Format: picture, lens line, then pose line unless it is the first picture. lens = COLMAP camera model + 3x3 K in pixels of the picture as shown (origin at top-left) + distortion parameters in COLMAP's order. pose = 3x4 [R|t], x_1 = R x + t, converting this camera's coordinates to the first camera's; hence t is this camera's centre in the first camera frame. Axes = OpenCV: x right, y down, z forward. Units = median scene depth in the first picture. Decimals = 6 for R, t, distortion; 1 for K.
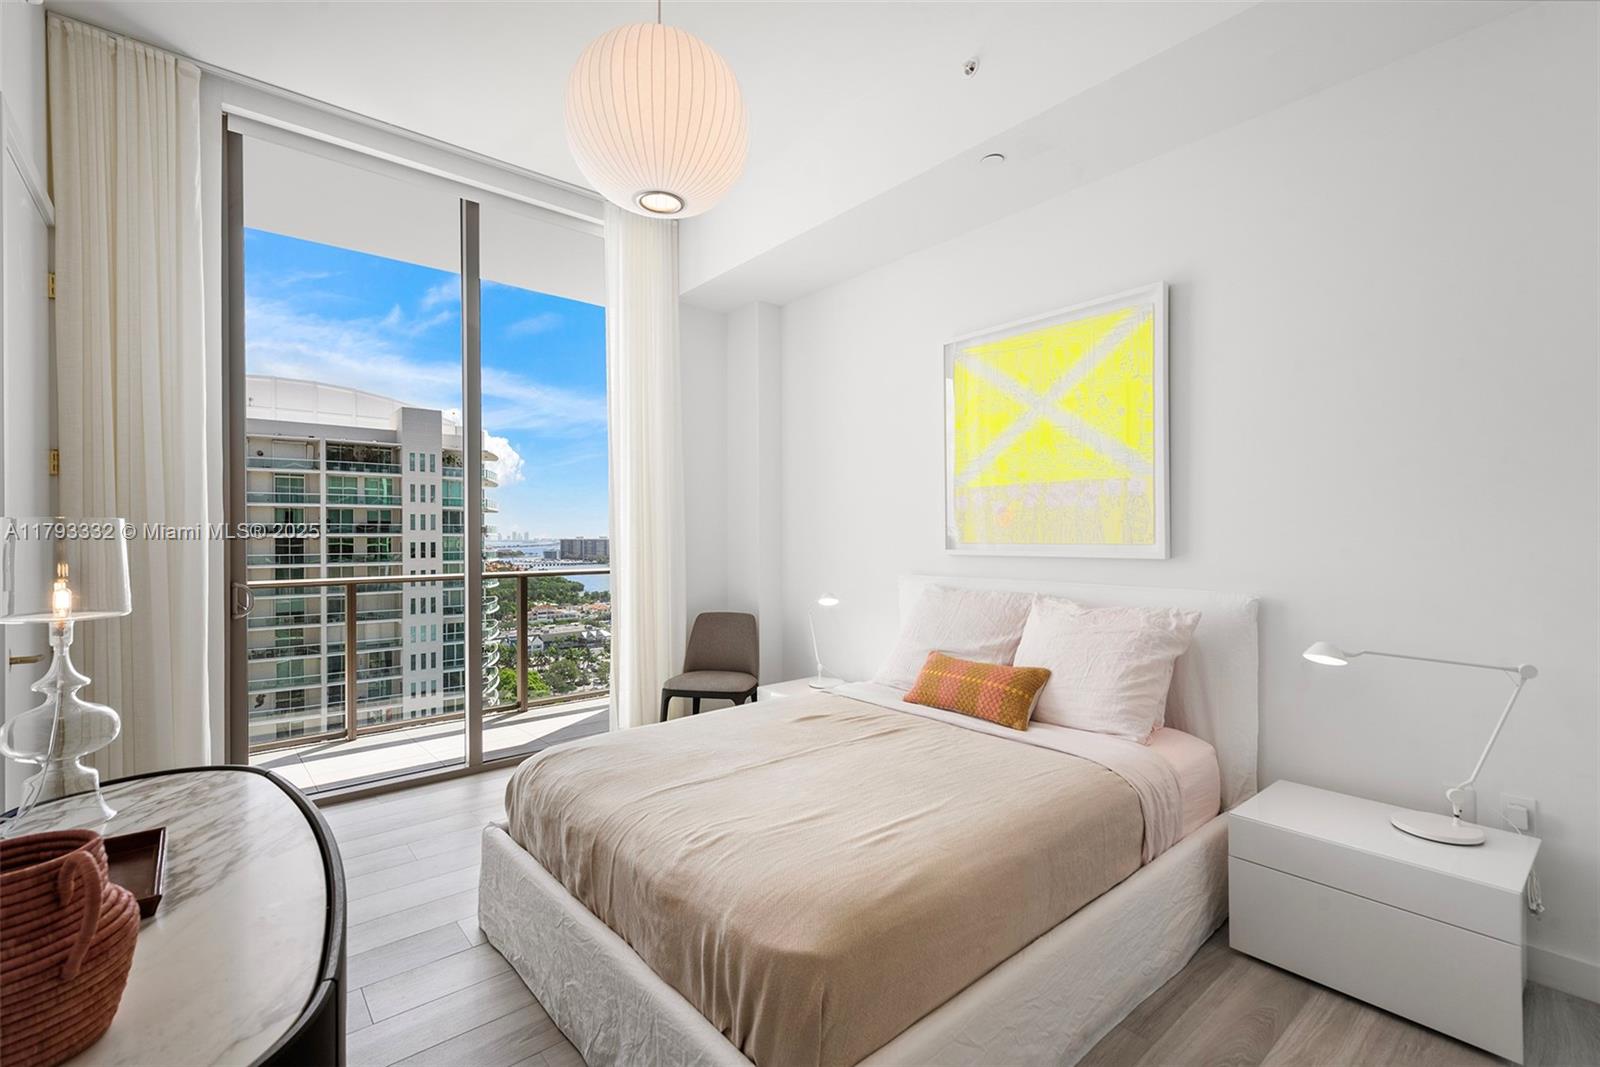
lens RADIAL K [[700.7, 0, 796.3], [0, 700.7, 538.3], [0, 0, 1]] dist [0.012031, -0.001356]
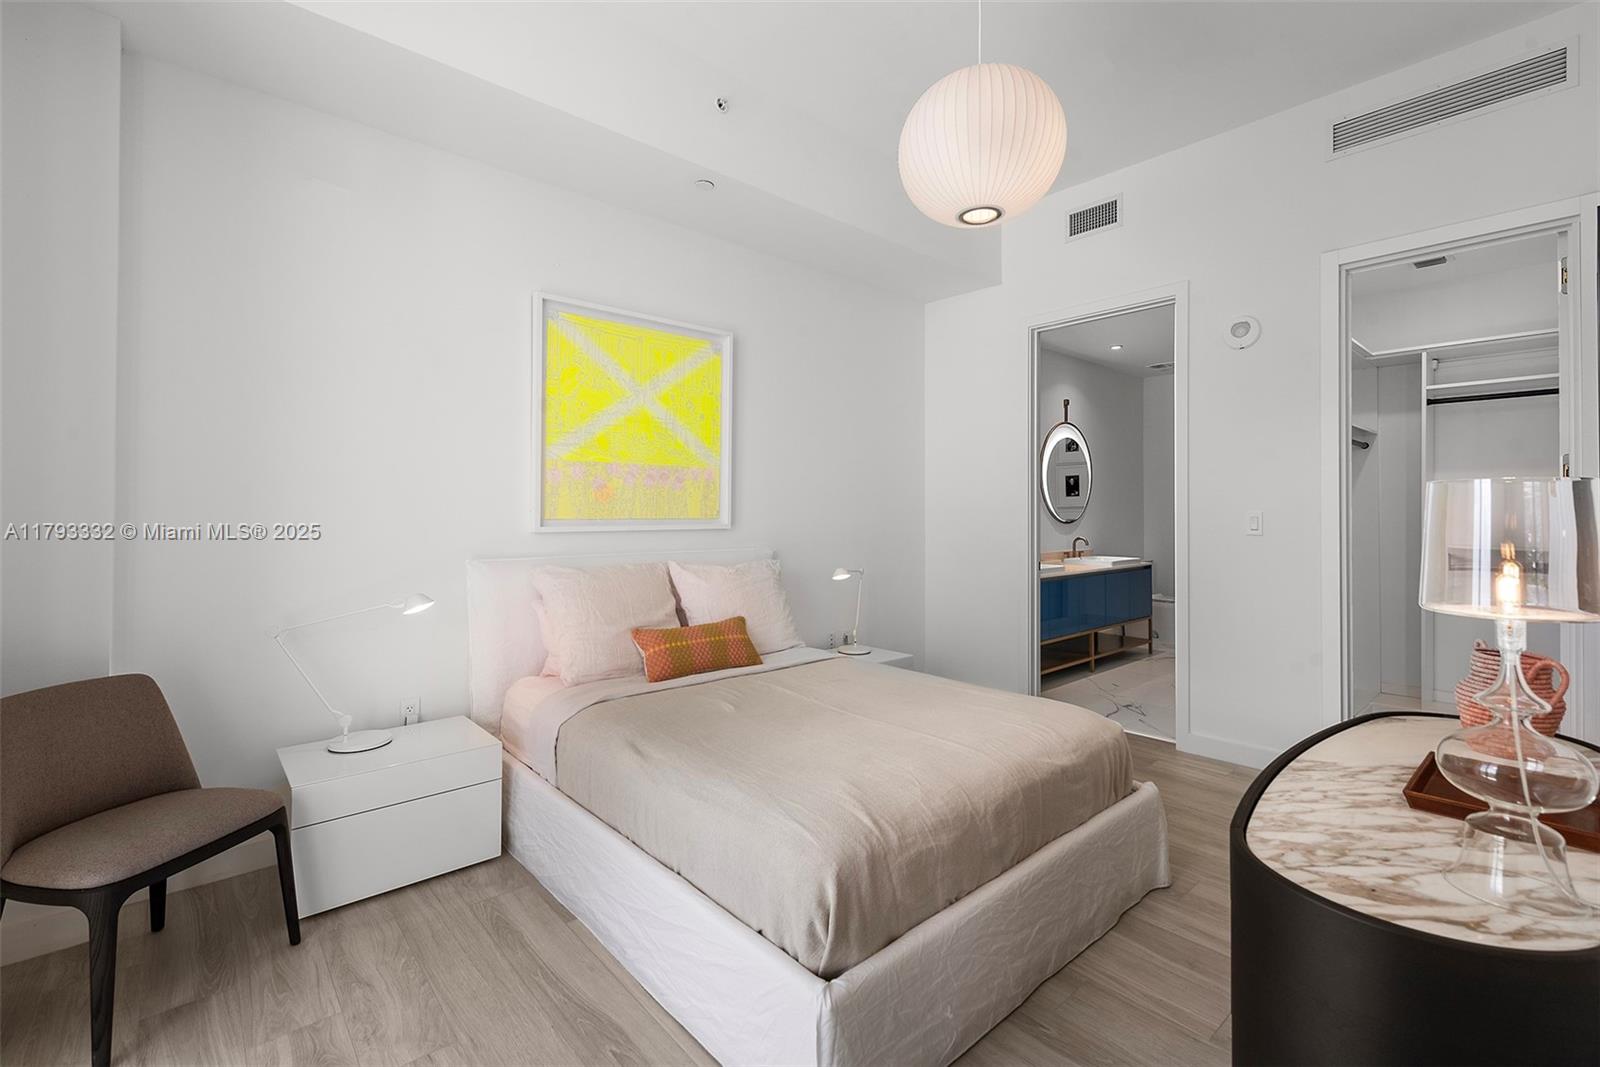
lens RADIAL K [[700.7, 0, 796.5], [0, 700.7, 512.8], [0, 0, 1]] dist [0.012031, -0.001356]
pose [[-0.012659, 0.000568, 0.999920, -0.820858], [0.004187, 0.999991, -0.000515, -0.000371], [-0.999911, 0.004180, -0.012661, 0.815672]]
